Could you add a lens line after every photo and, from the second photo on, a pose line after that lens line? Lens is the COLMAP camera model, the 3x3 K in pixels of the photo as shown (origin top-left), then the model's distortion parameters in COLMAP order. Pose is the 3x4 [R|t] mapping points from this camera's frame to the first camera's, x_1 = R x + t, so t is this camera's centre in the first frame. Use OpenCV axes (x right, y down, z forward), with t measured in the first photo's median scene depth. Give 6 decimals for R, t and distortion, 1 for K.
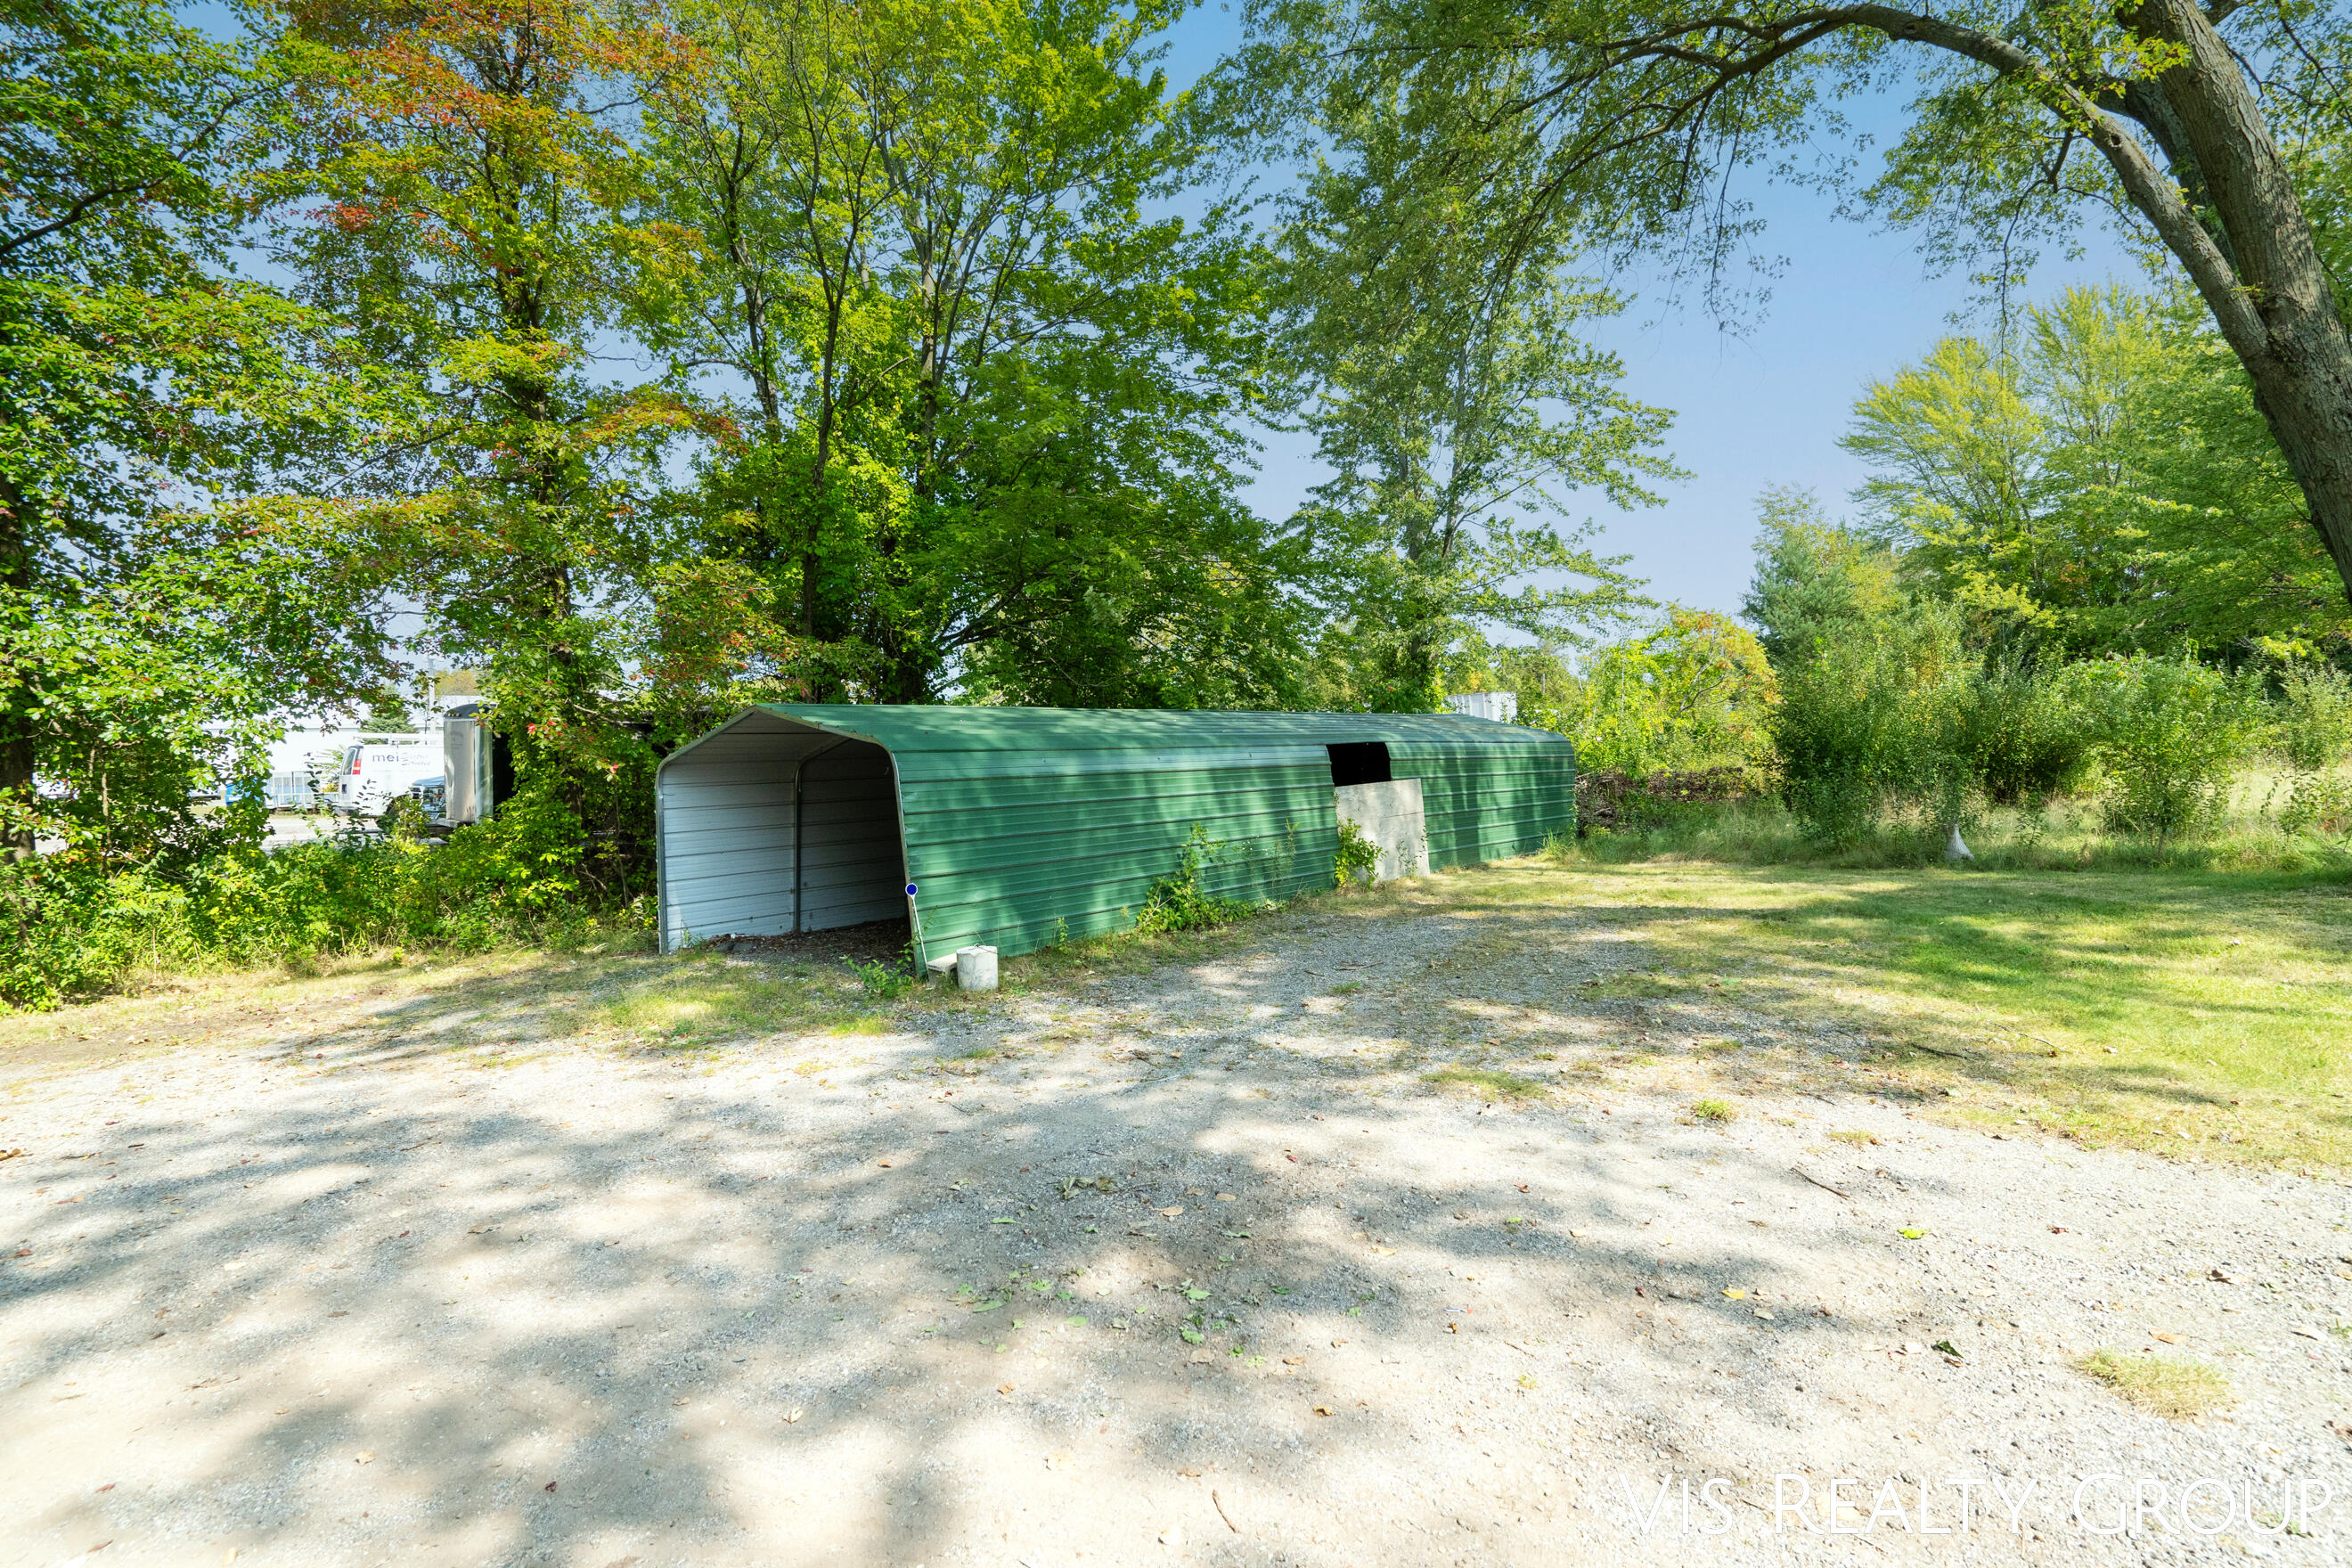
lens RADIAL K [[1141.0, 0, 1182.1], [0, 1141.0, 785.0], [0, 0, 1]] dist [-0.001539, 0.000762]
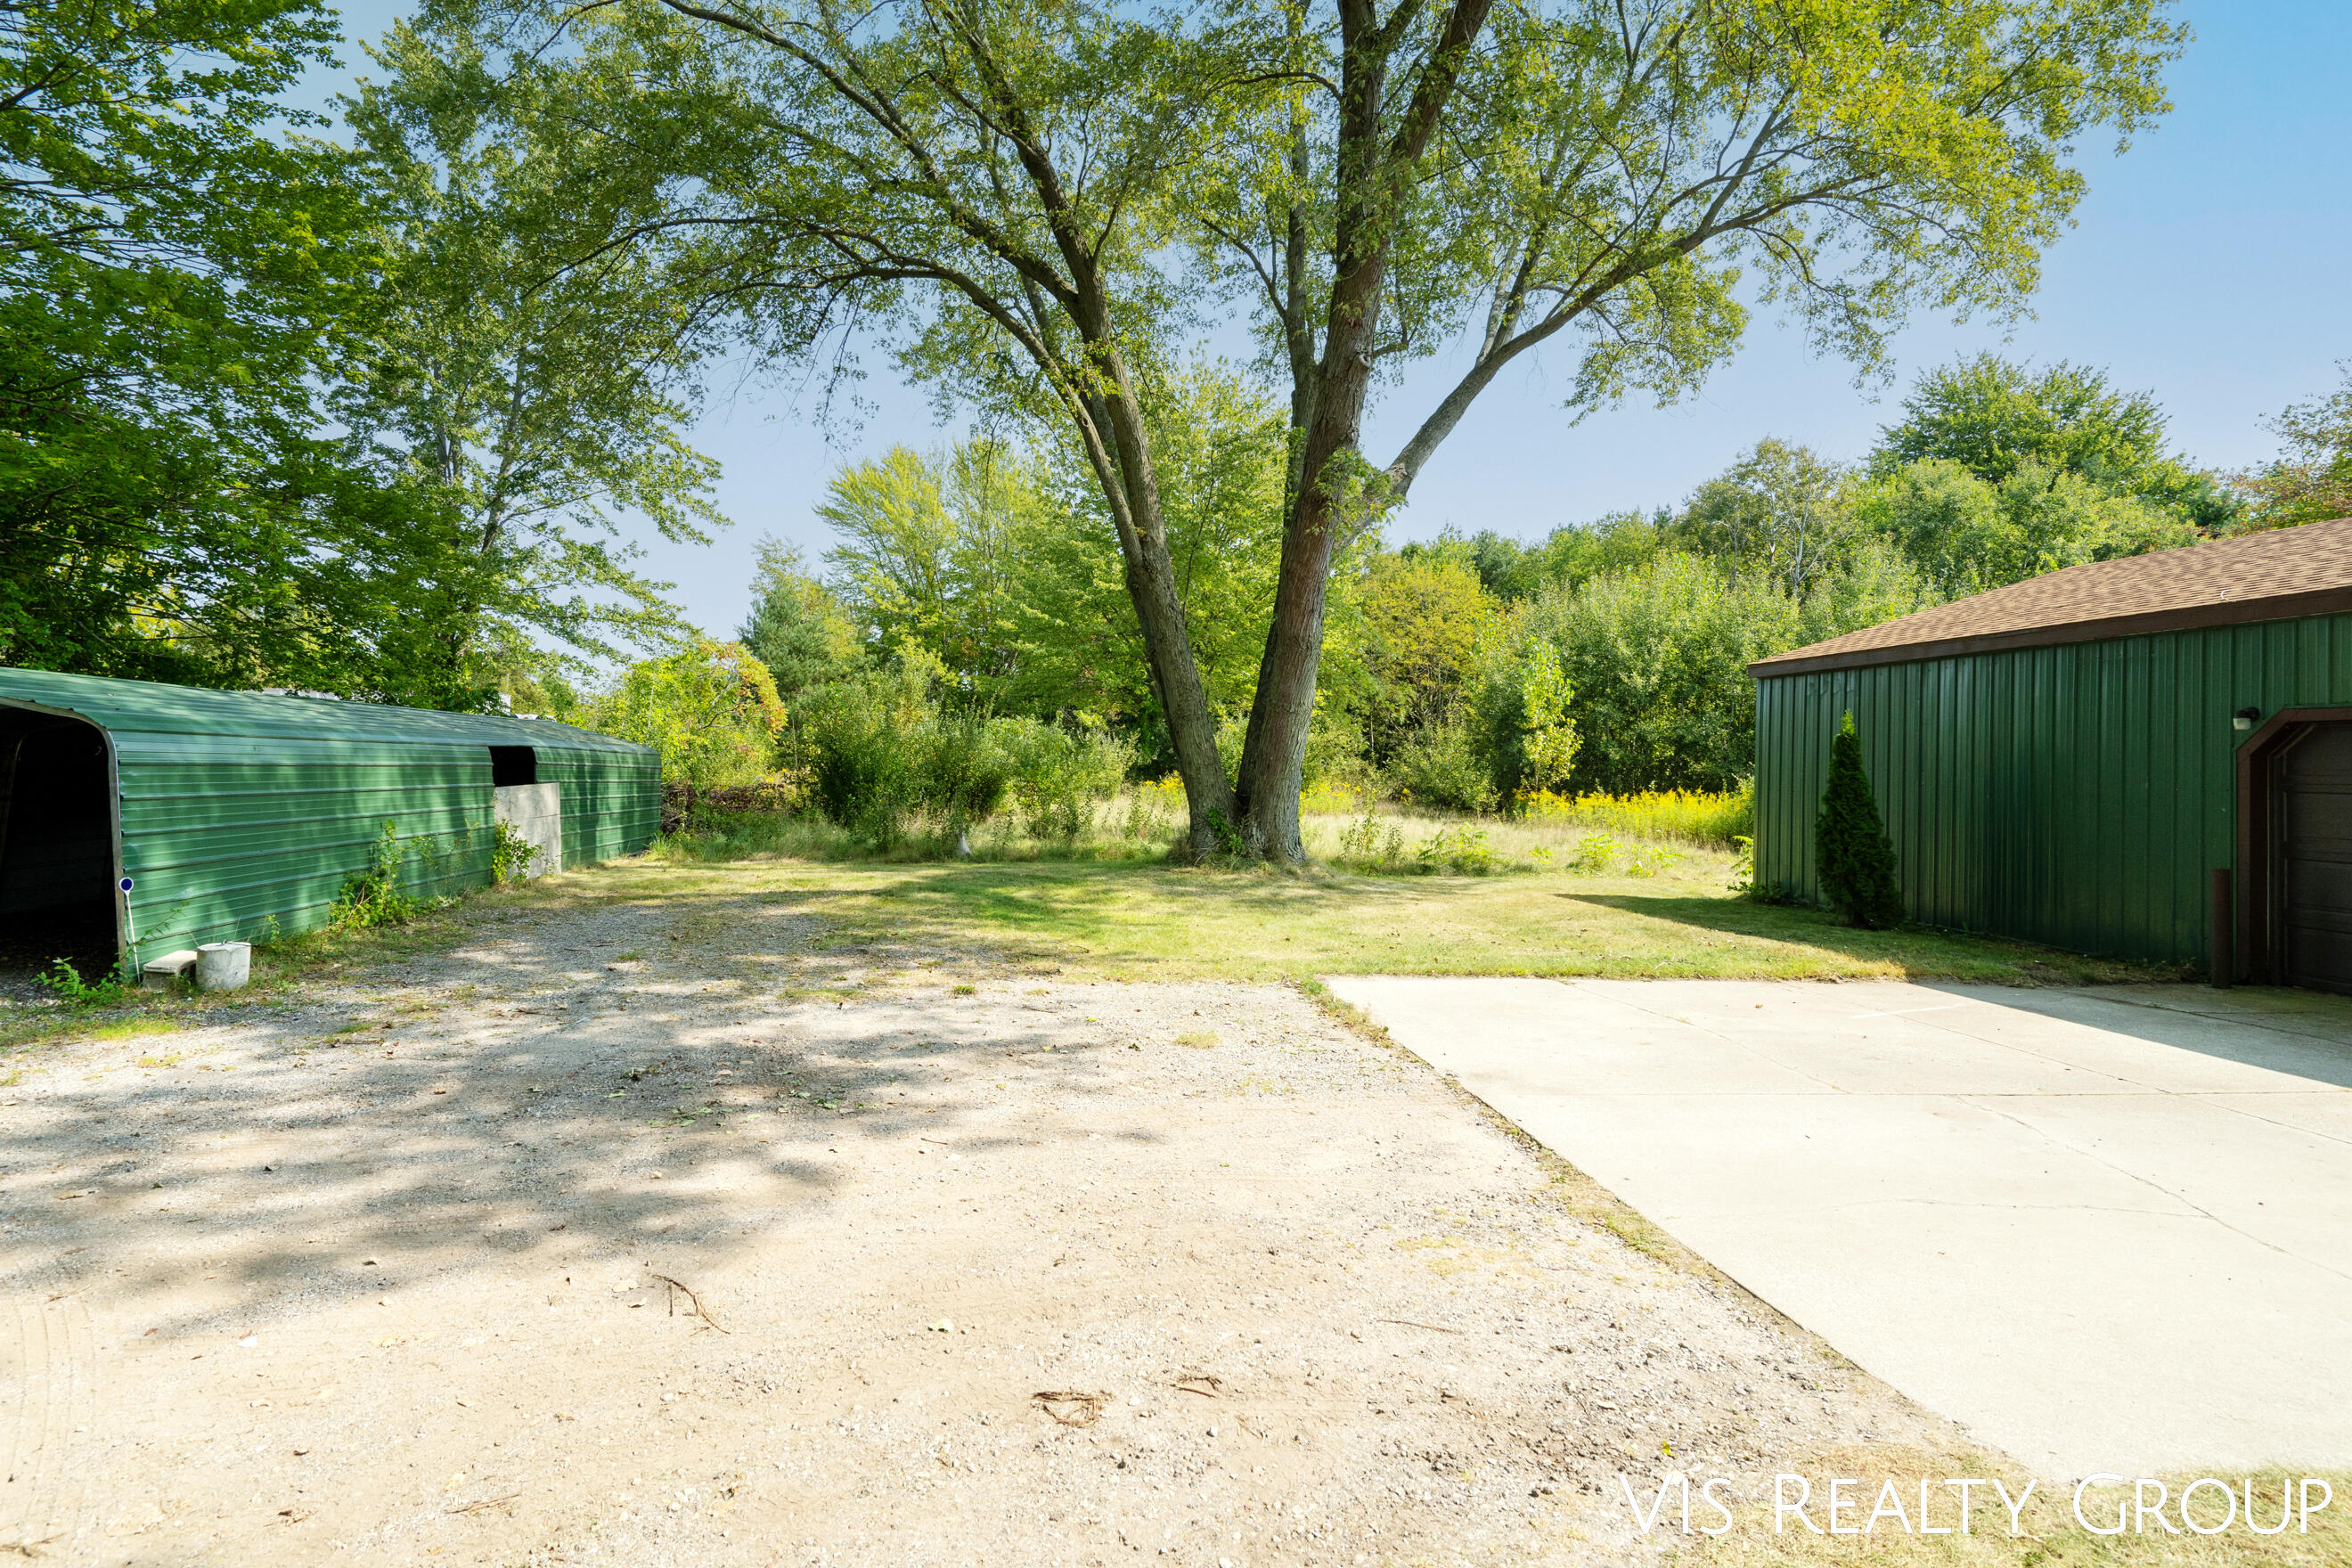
lens RADIAL K [[1078.8, 0, 1173.7], [0, 1078.8, 776.4], [0, 0, 1]] dist [-0.000151, 0.003157]
pose [[0.654685, 0.048113, 0.754369, -0.189872], [-0.033269, 0.998839, -0.034832, 0.004925], [-0.755170, -0.002293, 0.655525, -0.098683]]
